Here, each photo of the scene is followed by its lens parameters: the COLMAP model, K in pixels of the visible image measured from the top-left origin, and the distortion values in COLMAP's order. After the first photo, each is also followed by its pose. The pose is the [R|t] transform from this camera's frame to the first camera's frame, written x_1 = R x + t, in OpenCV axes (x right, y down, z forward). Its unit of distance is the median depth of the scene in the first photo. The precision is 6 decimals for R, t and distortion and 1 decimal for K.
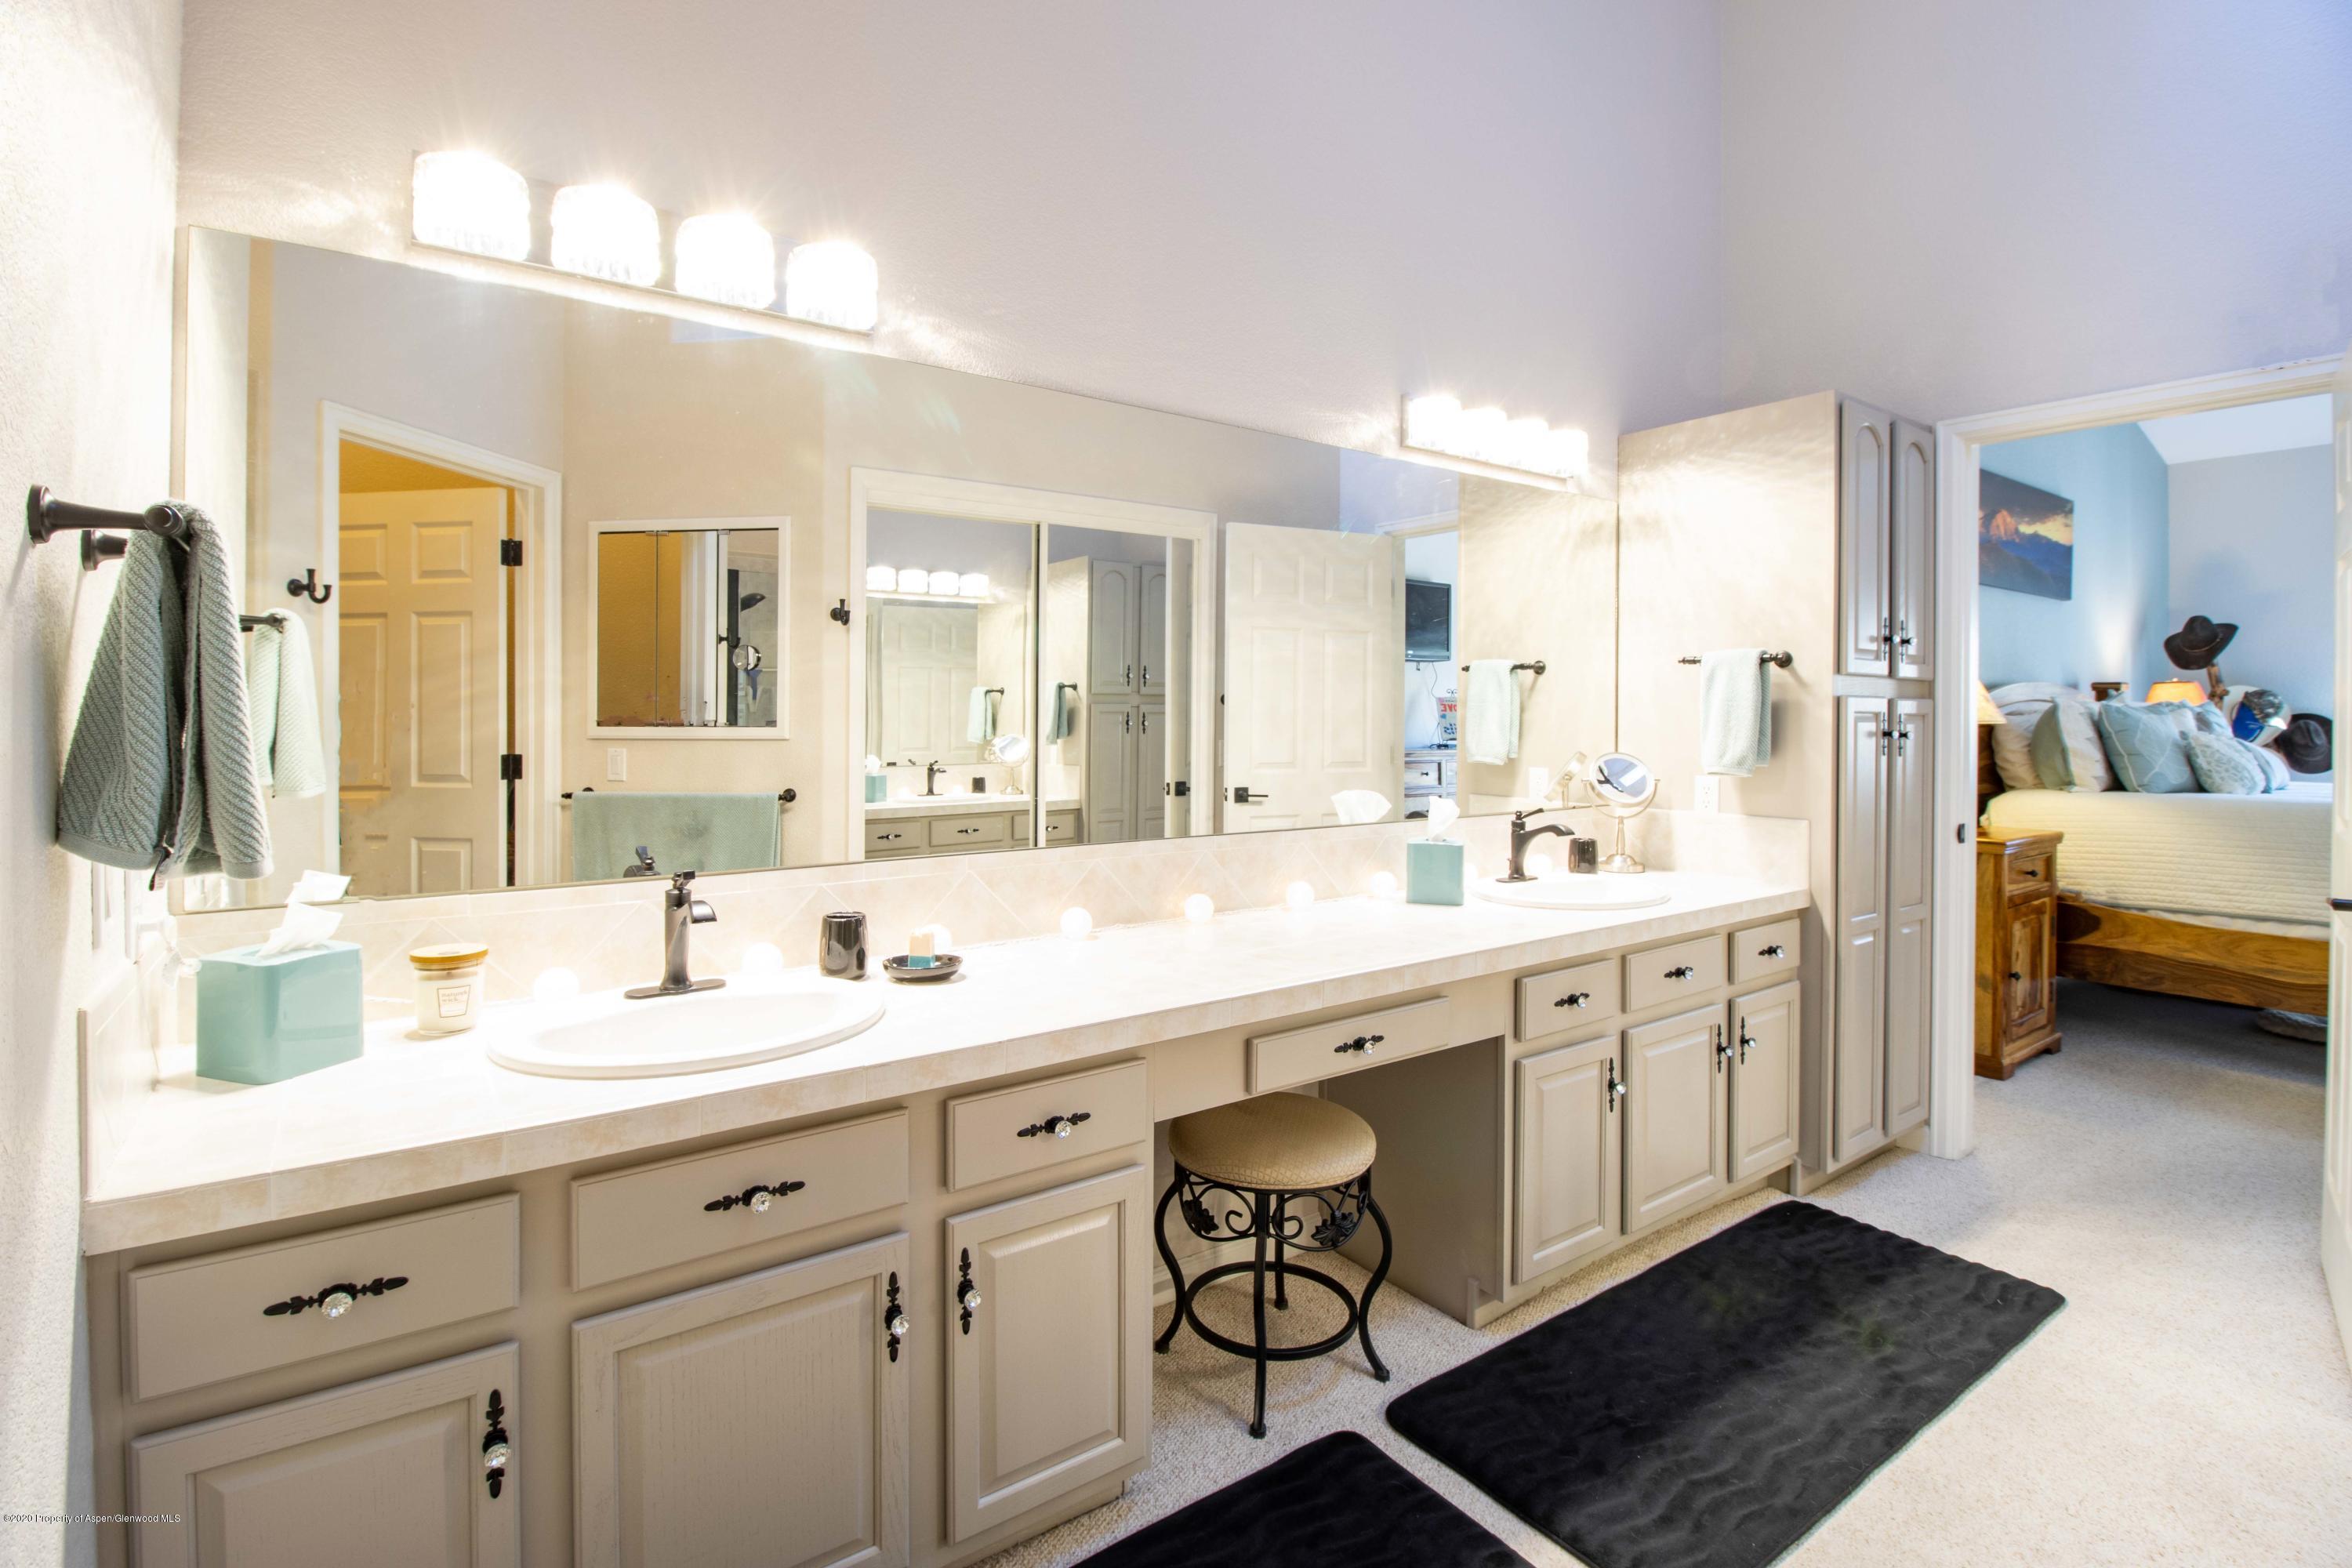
lens RADIAL K [[1091.8, 0, 1171.7], [0, 1091.8, 725.6], [0, 0, 1]] dist [-0.001783, -0.000200]
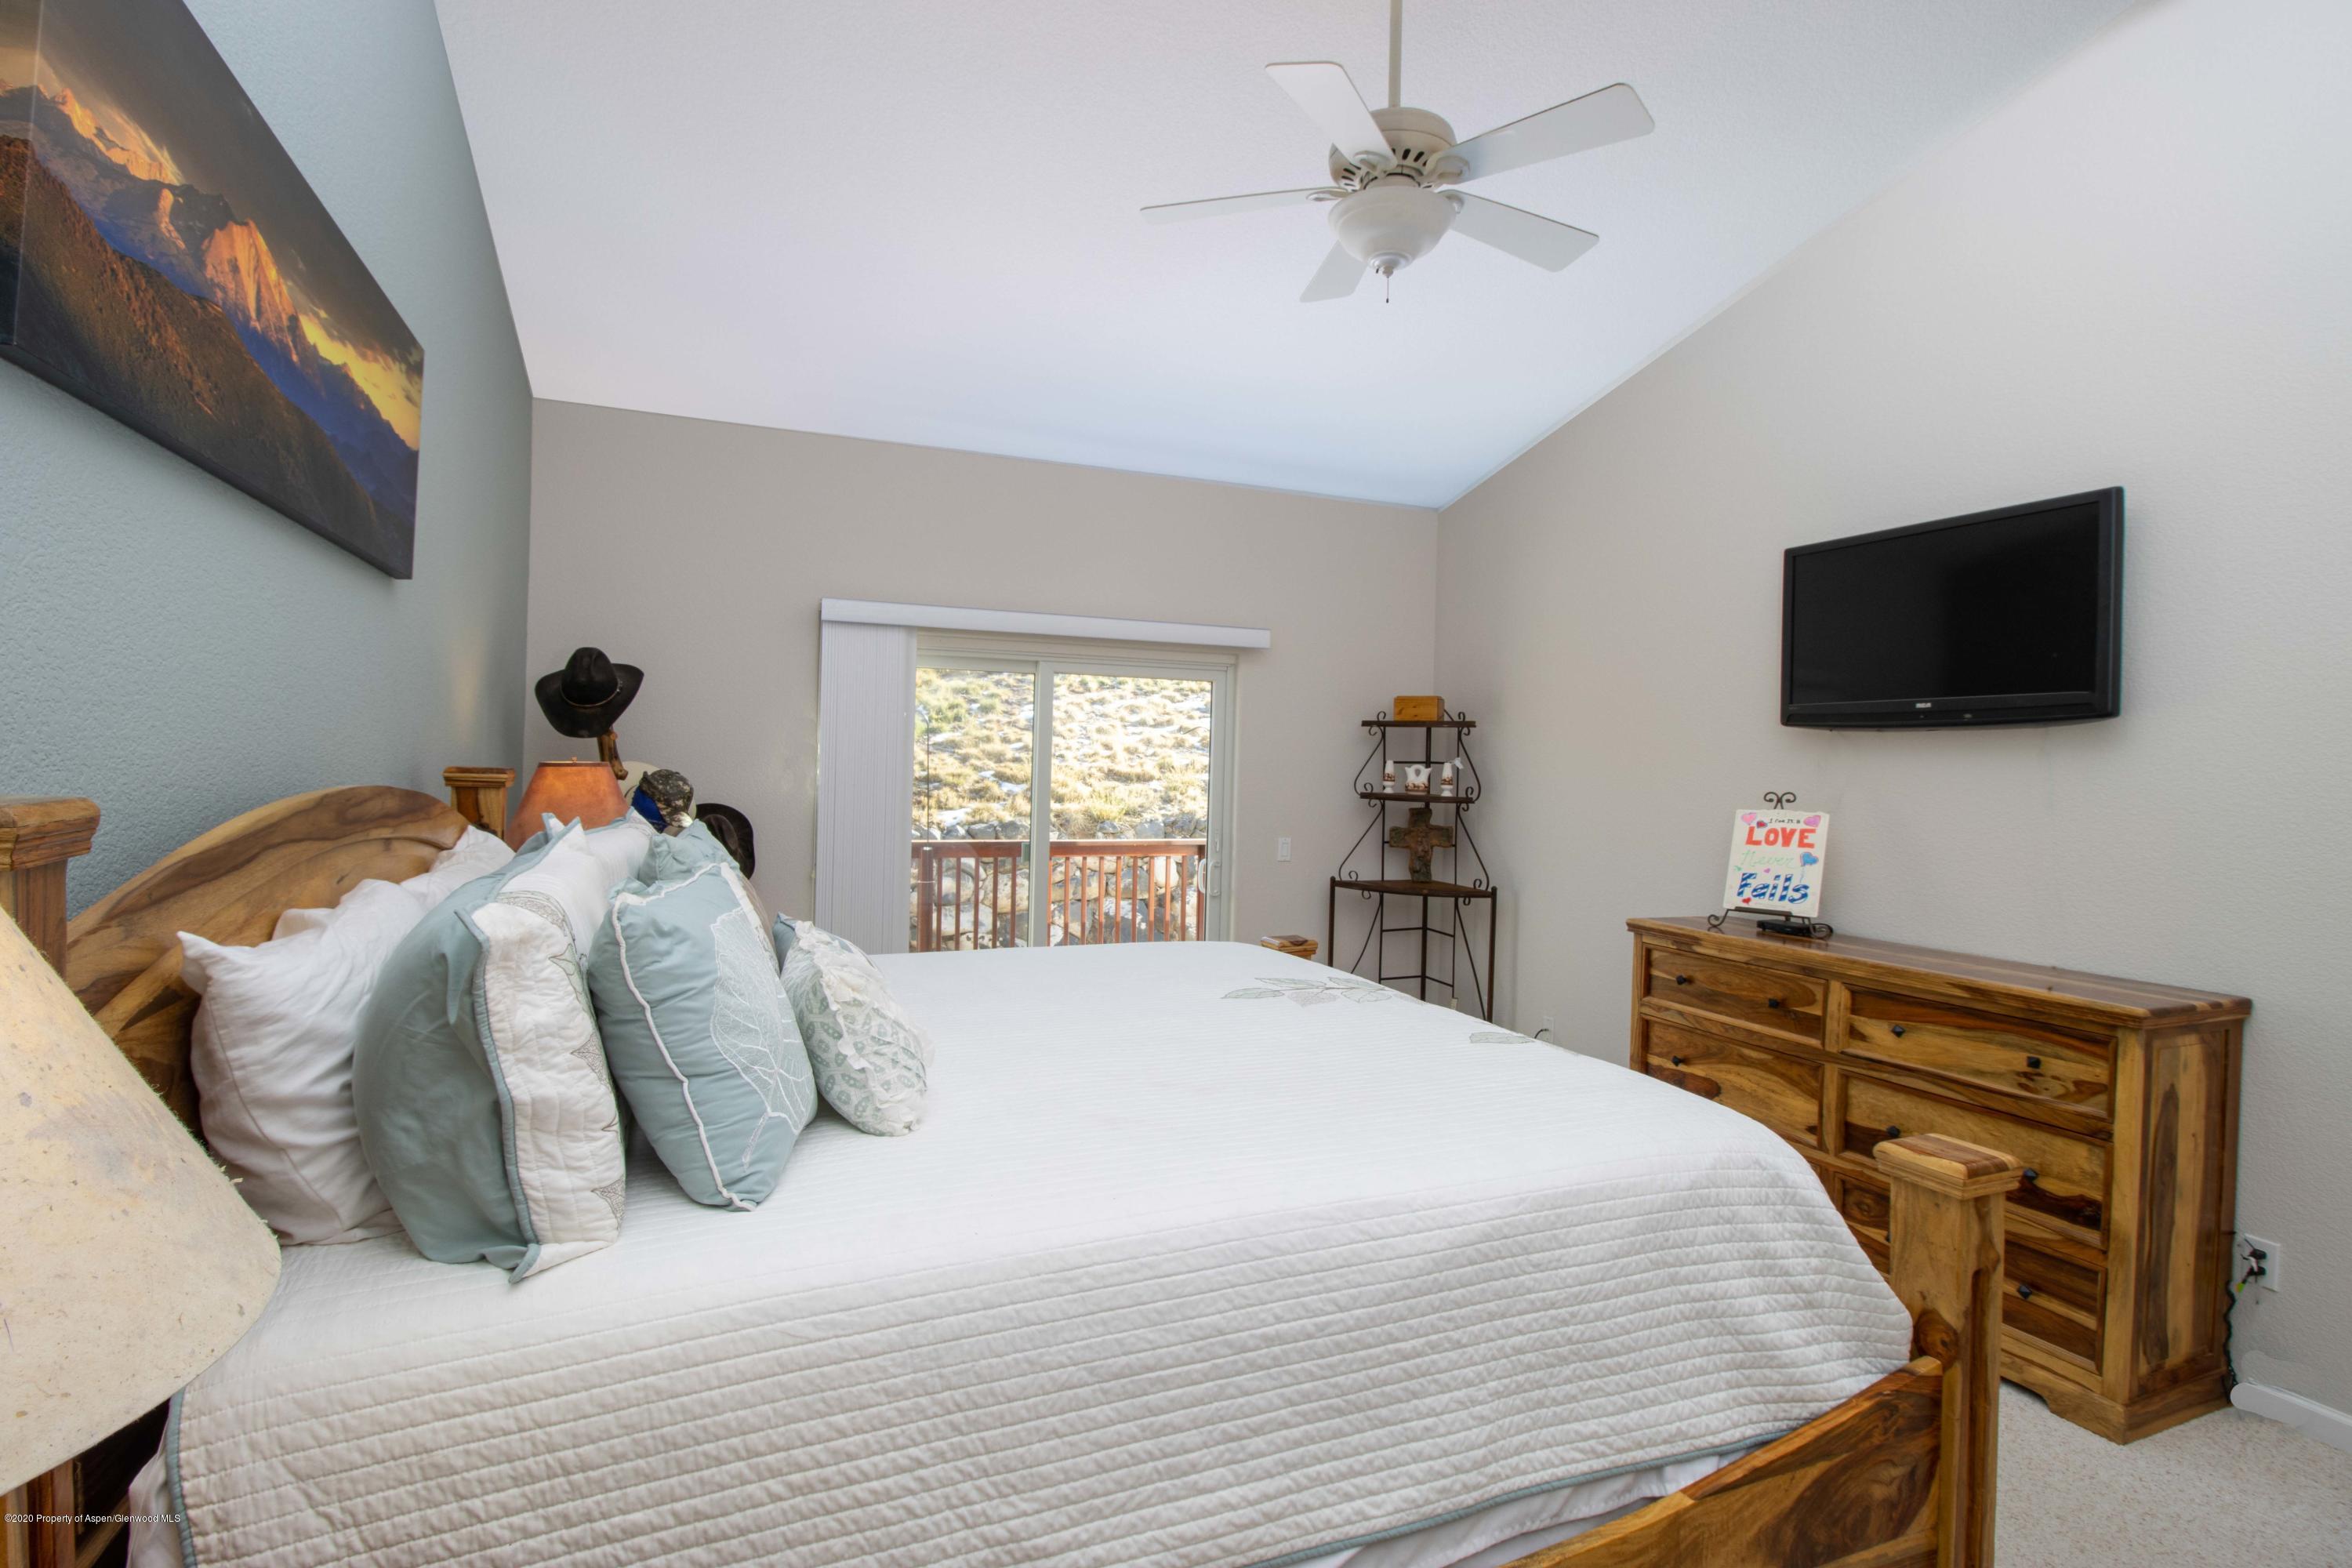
lens RADIAL K [[1105.0, 0, 1176.0], [0, 1105.0, 784.0], [0, 0, 1]] dist [-0.000017, 0.000006]
pose [[0.229440, -0.007742, 0.973292, 0.455116], [-0.013124, 0.999853, 0.011047, -0.038817], [-0.973234, -0.015309, 0.229305, 0.590260]]
